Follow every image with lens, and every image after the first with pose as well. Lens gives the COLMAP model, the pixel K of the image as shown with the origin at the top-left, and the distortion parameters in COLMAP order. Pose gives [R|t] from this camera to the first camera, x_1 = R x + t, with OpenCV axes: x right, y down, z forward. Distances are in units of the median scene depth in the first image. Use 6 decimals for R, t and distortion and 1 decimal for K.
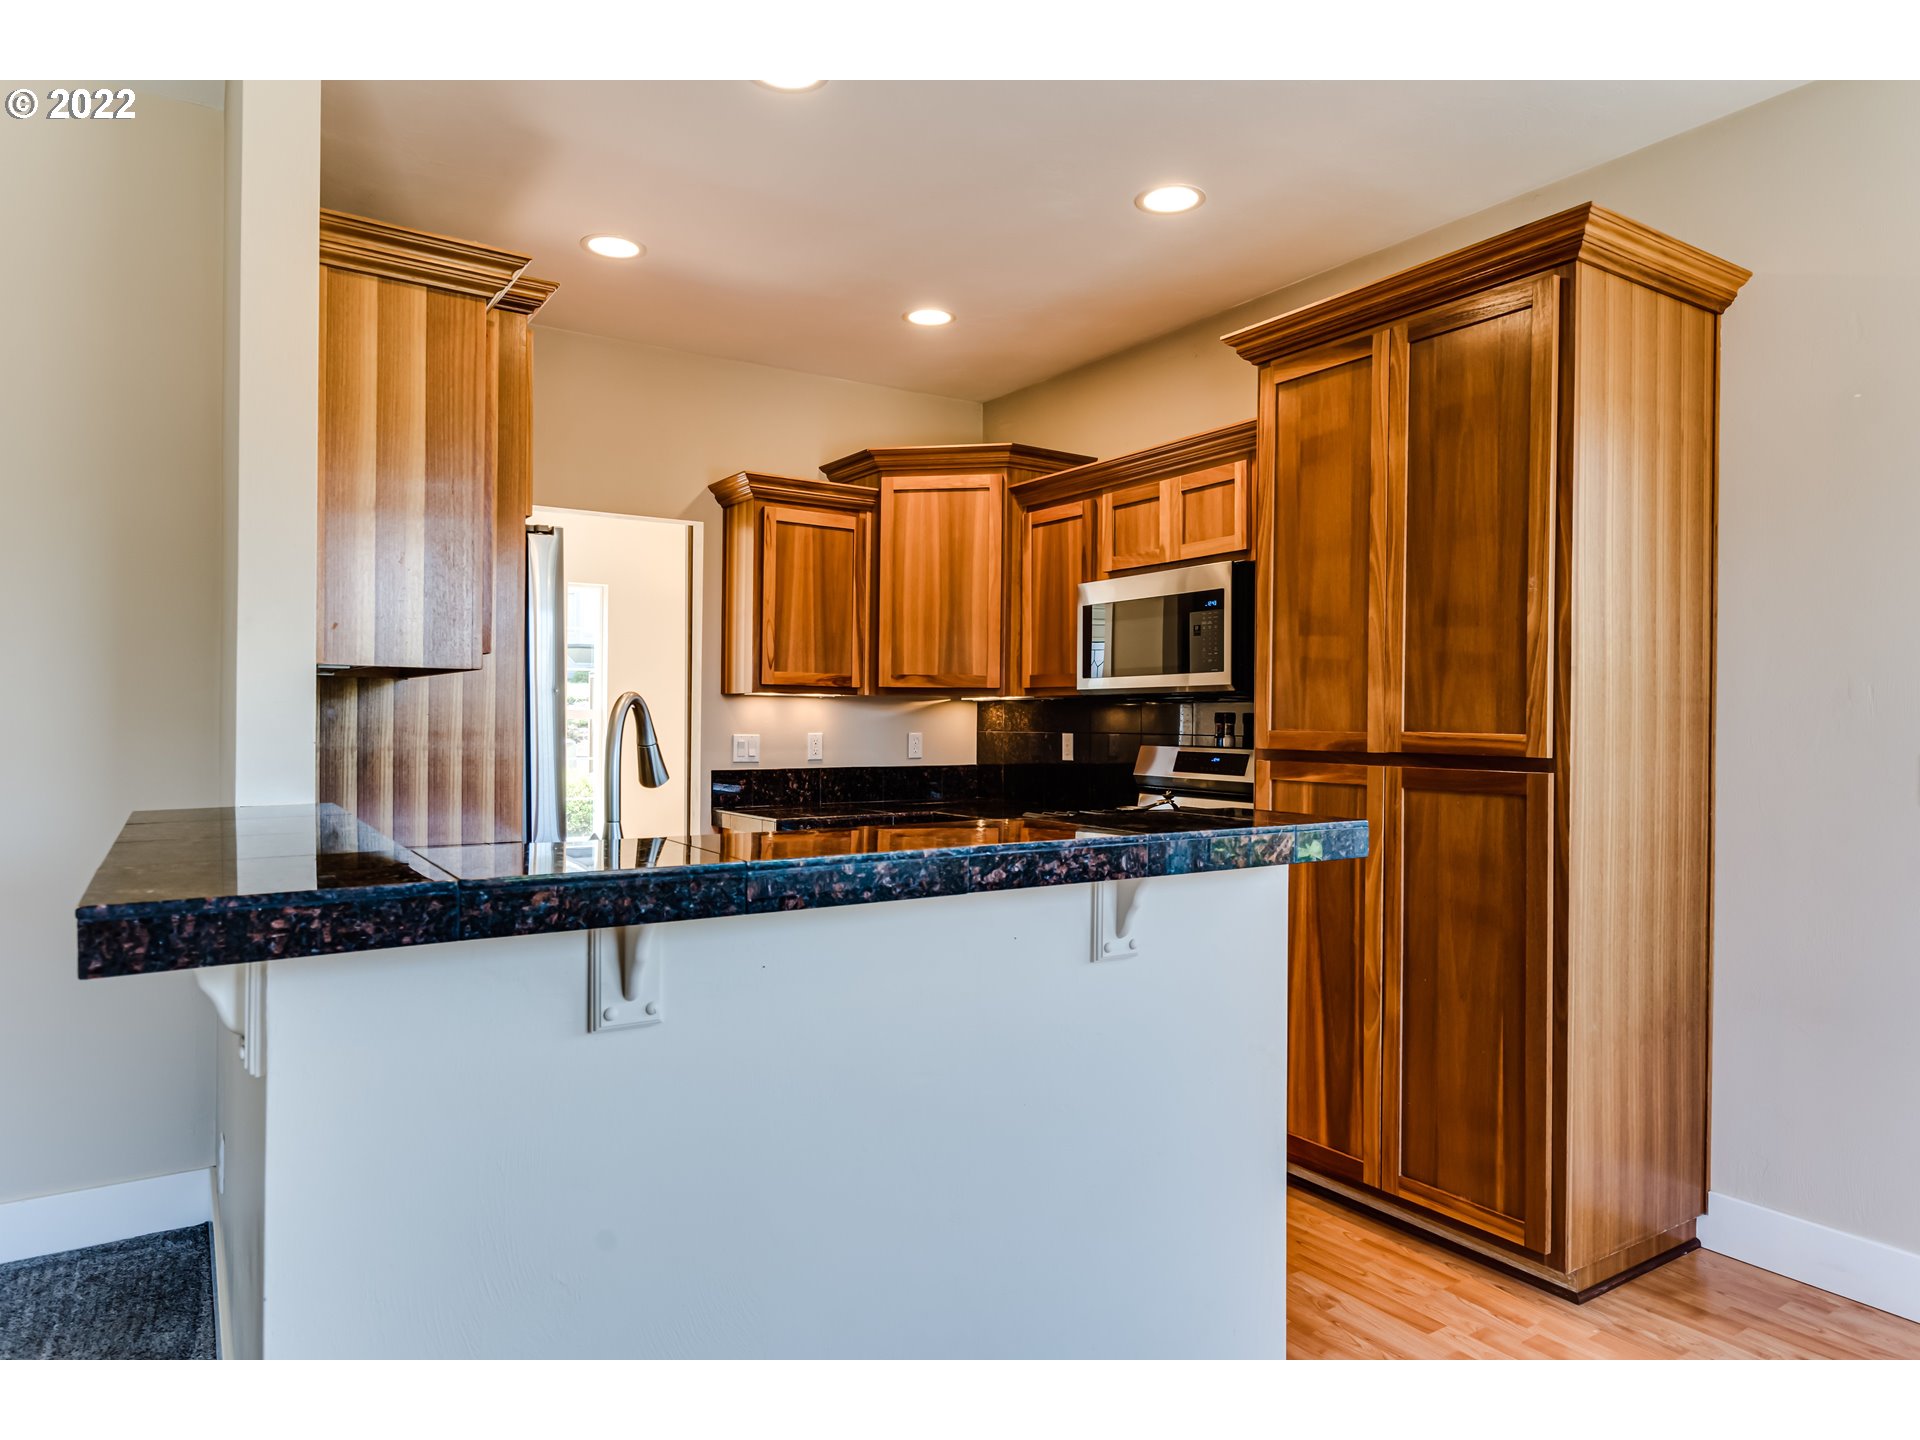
lens RADIAL K [[1197.3, 0, 960.0], [0, 1197.3, 720.0], [0, 0, 1]] dist [-0.004815, -0.000034]
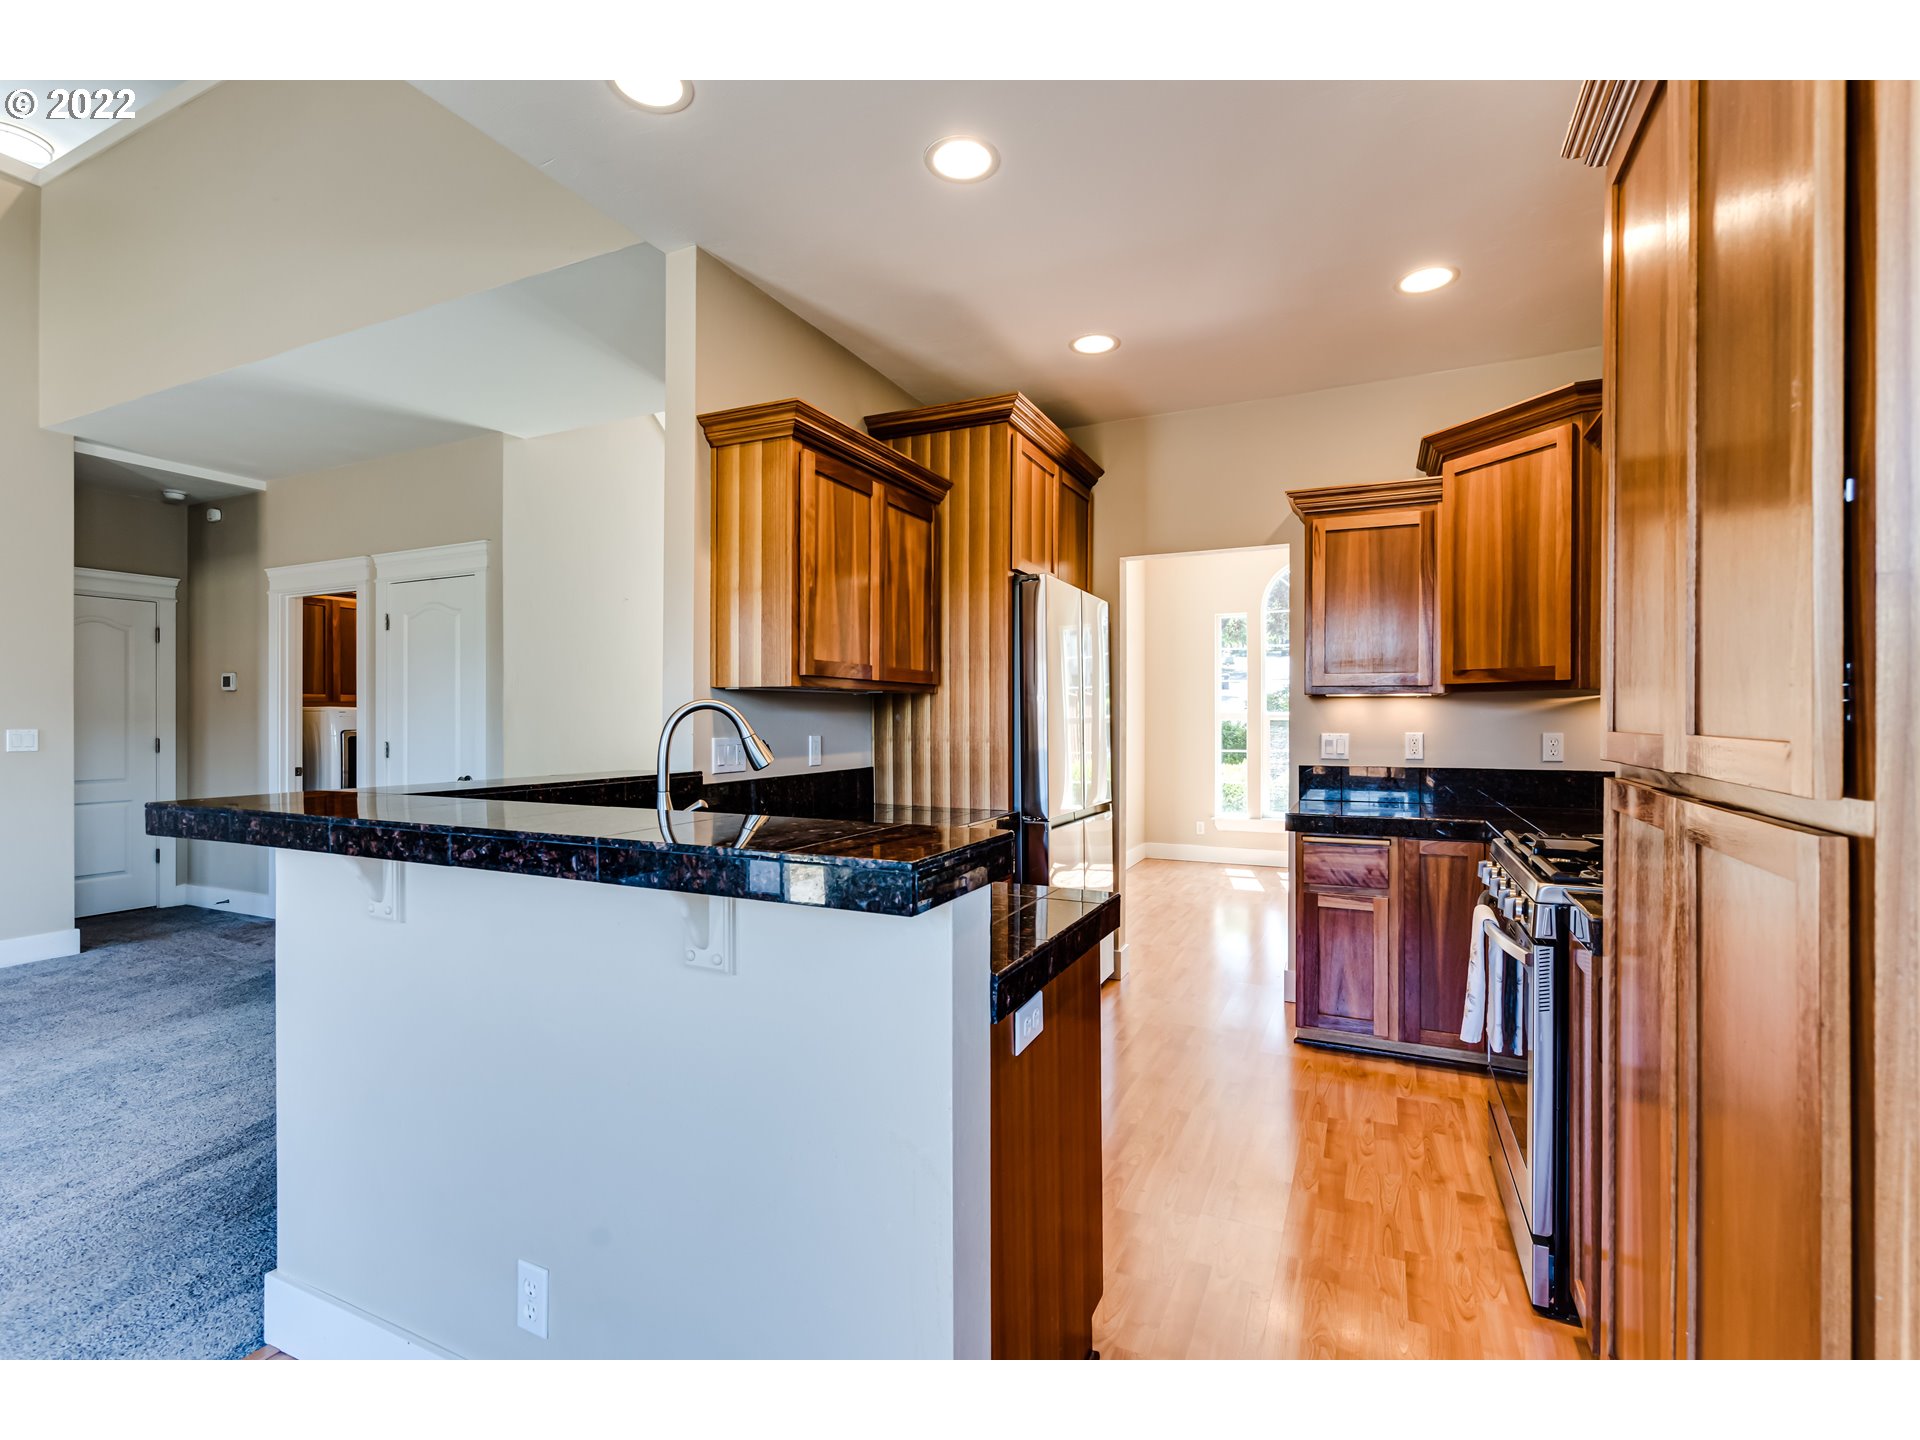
lens RADIAL K [[869.9, 0, 966.0], [0, 869.9, 718.0], [0, 0, 1]] dist [-0.003048, 0.000010]
pose [[0.525144, -0.007205, -0.850983, 0.325097], [0.003872, 0.999974, -0.006077, 0.002241], [0.851005, -0.000104, 0.525158, 0.320506]]
